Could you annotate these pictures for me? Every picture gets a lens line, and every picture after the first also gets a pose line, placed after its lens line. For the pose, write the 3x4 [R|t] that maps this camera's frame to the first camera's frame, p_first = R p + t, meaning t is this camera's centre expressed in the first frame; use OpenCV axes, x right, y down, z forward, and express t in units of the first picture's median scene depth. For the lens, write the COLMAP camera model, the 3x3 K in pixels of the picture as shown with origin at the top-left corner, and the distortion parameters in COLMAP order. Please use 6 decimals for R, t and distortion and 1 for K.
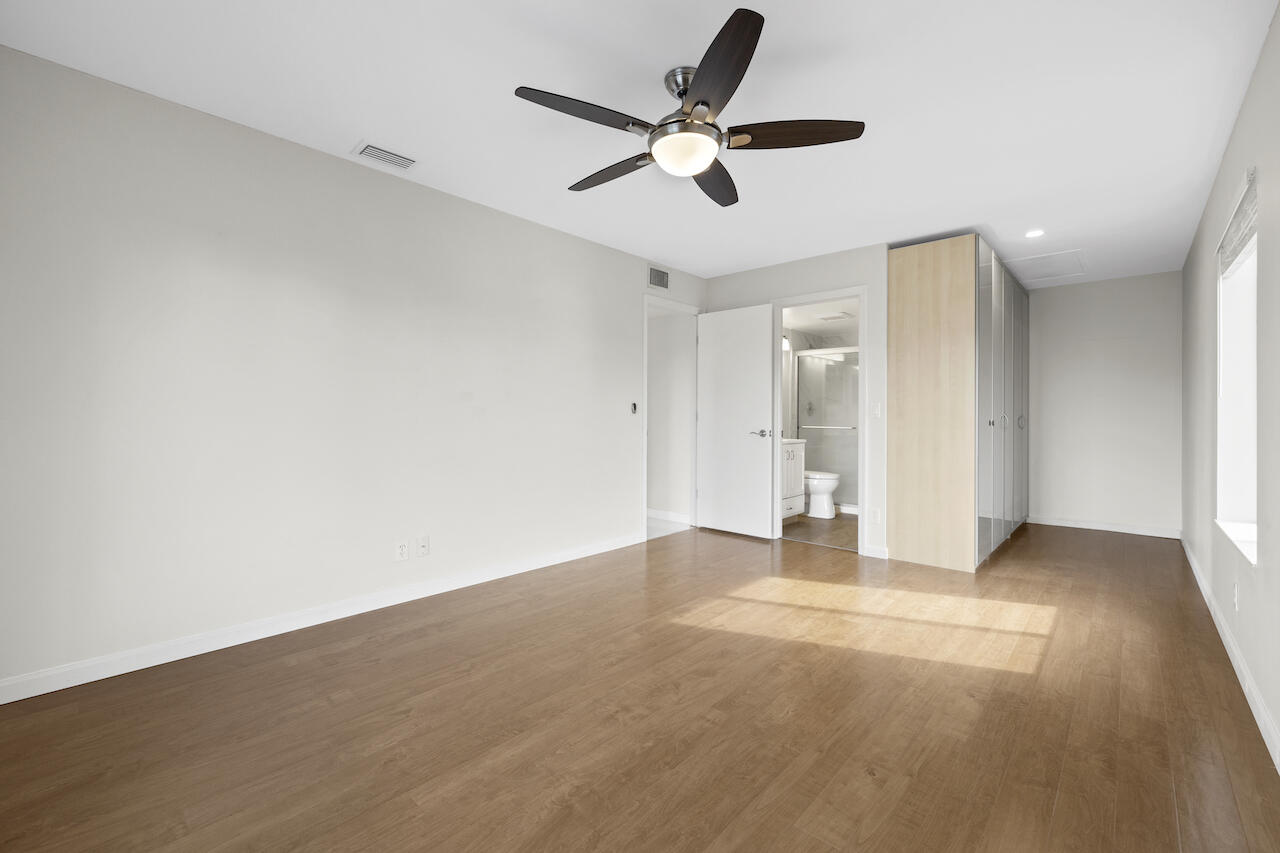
lens RADIAL K [[542.7, 0, 644.0], [0, 542.7, 419.3], [0, 0, 1]] dist [-0.003748, -0.000641]
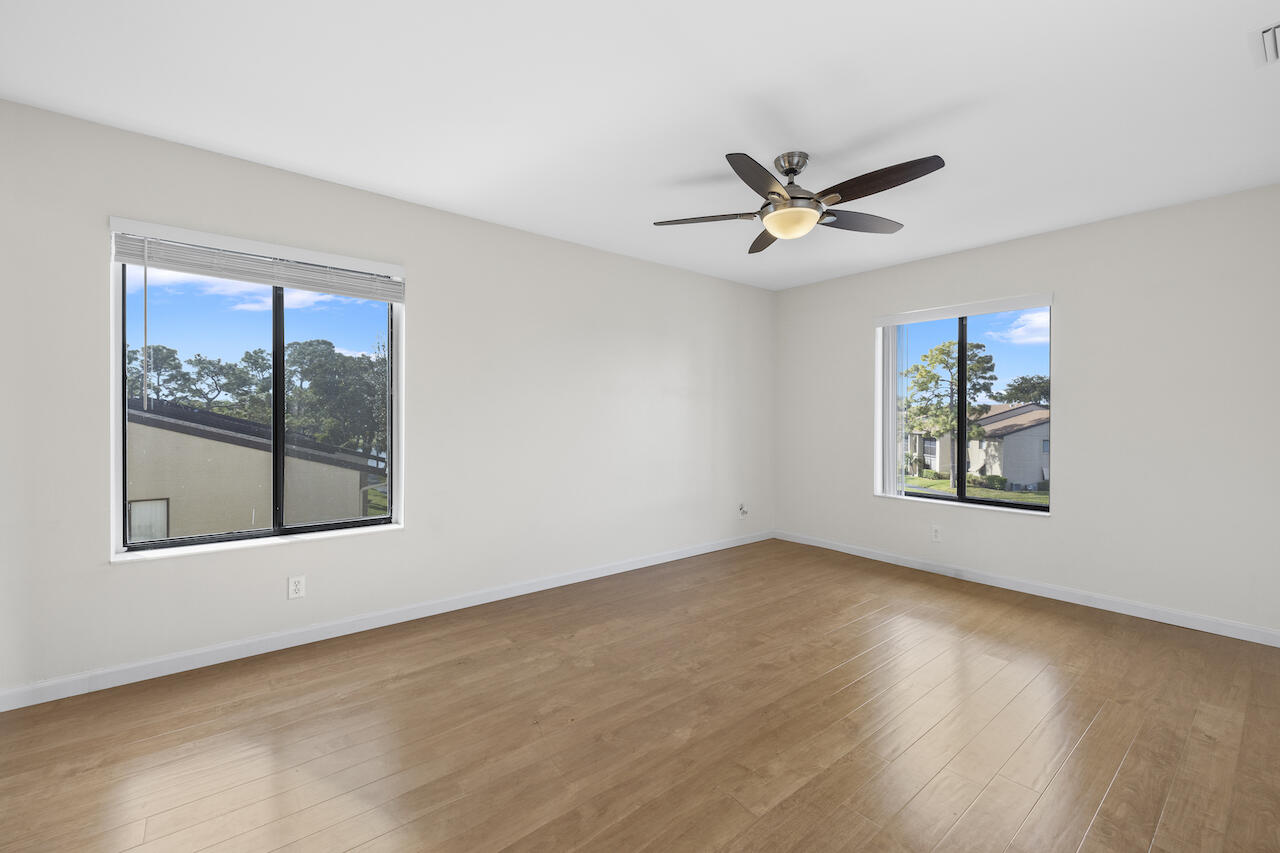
lens RADIAL K [[542.7, 0, 637.4], [0, 542.7, 421.8], [0, 0, 1]] dist [-0.003748, -0.000641]
pose [[-0.988545, -0.013864, 0.150286, 0.250928], [-0.012435, 0.999868, 0.010446, -0.056341], [-0.150411, 0.008457, -0.988587, 2.458871]]
